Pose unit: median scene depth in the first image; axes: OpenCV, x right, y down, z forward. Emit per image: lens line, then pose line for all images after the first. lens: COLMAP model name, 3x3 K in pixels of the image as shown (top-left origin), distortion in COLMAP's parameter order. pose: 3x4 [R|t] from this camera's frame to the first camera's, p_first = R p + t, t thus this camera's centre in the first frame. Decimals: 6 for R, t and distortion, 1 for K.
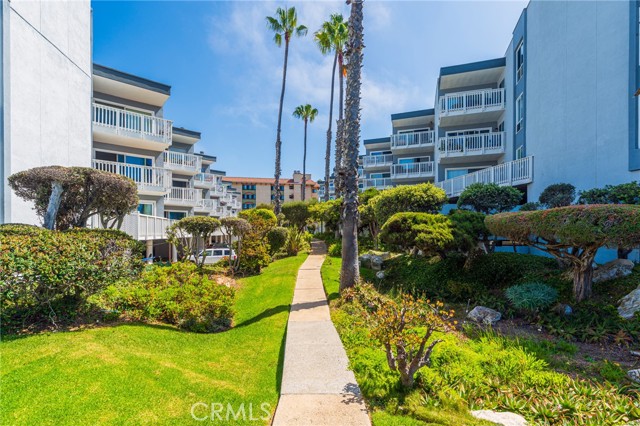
lens RADIAL K [[295.6, 0, 320.1], [0, 295.6, 232.3], [0, 0, 1]] dist [-0.000538, 0.000013]
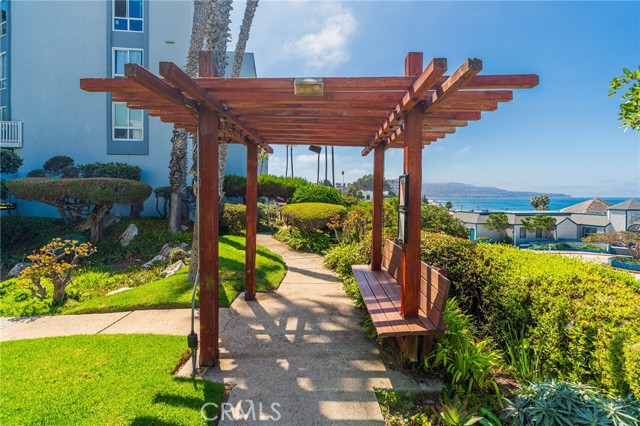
lens RADIAL K [[289.2, 0, 320.5], [0, 289.2, 196.9], [0, 0, 1]] dist [-0.000383, 0.000009]
pose [[0.031808, -0.003522, 0.999488, -0.379558], [0.001486, 0.999993, 0.003477, 0.002543], [-0.999493, 0.001375, 0.031813, -0.113620]]
